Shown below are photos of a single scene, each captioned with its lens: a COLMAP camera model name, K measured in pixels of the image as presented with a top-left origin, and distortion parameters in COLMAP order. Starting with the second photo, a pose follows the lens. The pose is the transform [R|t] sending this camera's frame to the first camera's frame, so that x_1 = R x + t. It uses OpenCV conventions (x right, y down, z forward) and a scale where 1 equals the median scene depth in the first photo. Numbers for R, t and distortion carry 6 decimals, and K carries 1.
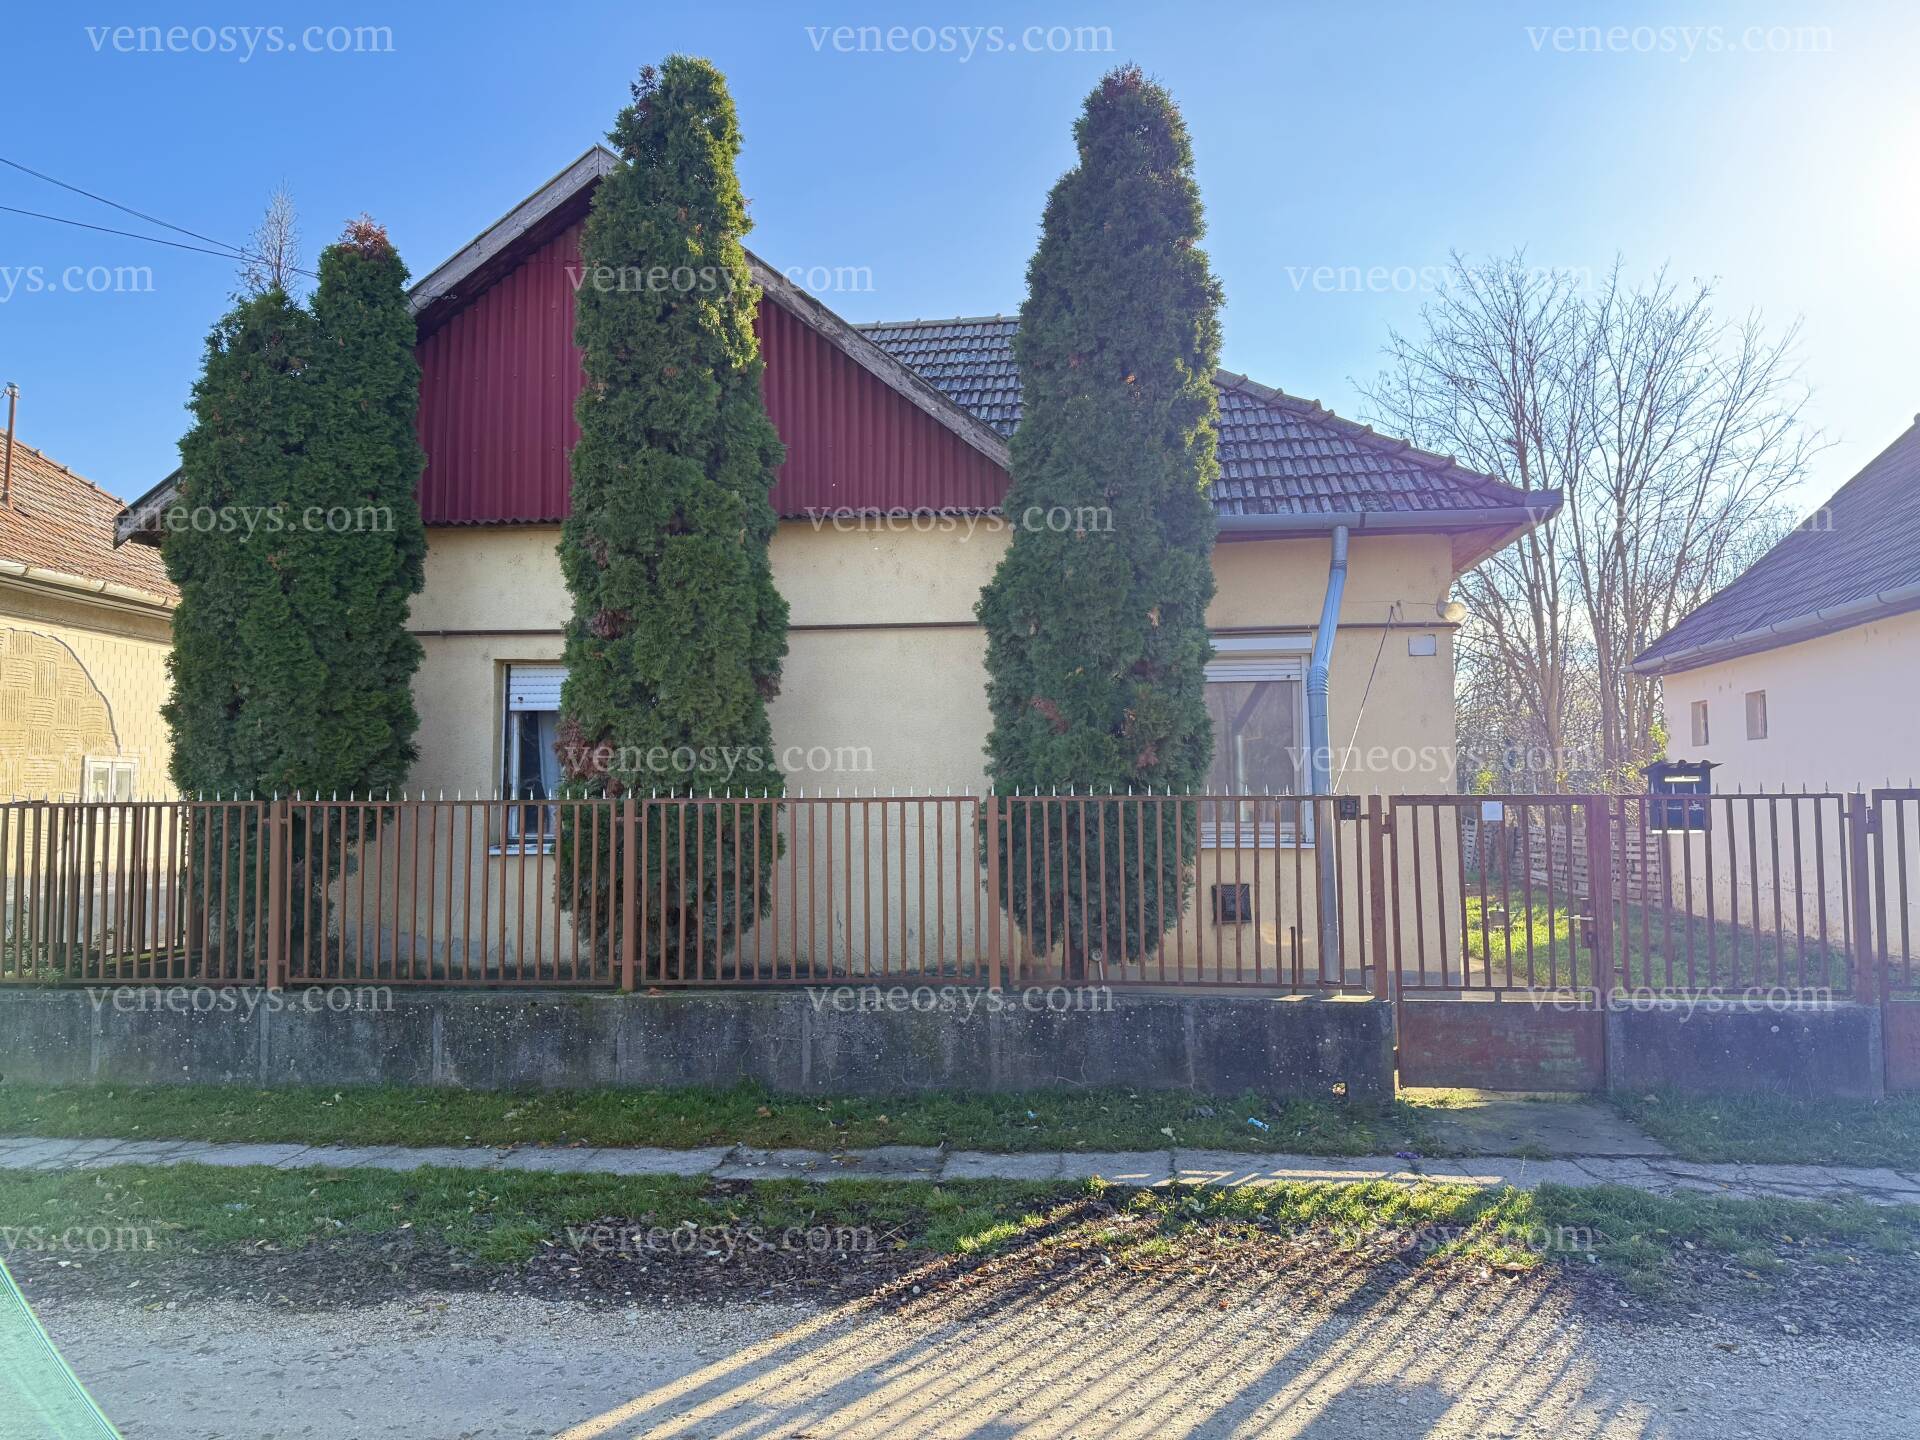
lens RADIAL K [[1341.6, 0, 969.9], [0, 1341.6, 720.7], [0, 0, 1]] dist [0.069073, -0.045198]
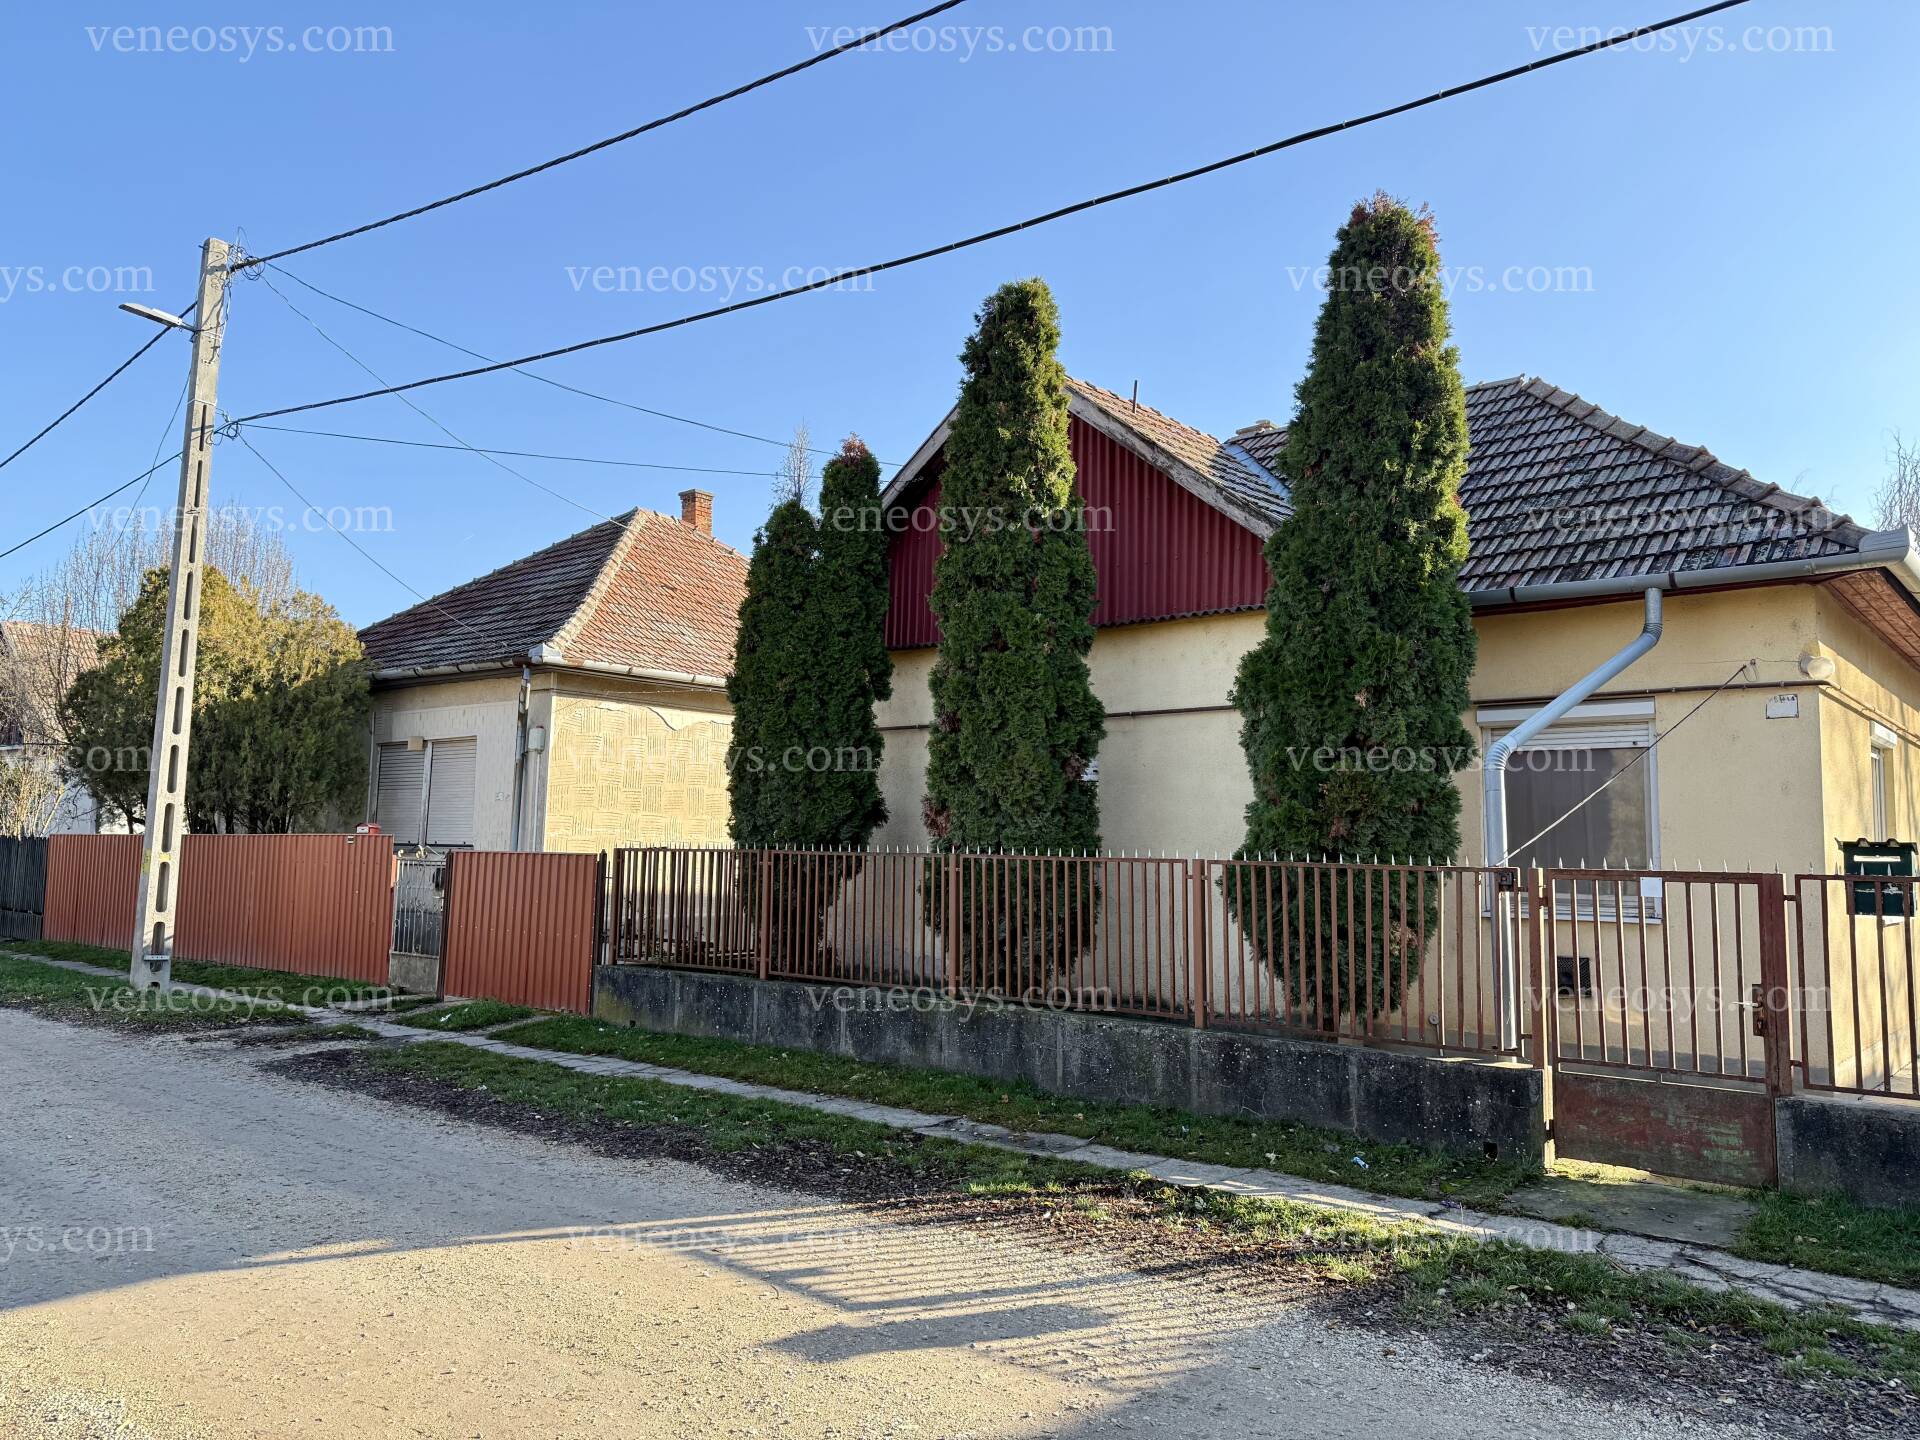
lens RADIAL K [[1341.6, 0, 955.6], [0, 1341.6, 725.7], [0, 0, 1]] dist [0.069073, -0.045198]
pose [[0.826406, -0.032172, -0.562155, 0.457128], [0.010680, 0.999082, -0.041477, -0.012459], [0.562973, 0.028273, 0.825991, -0.088532]]
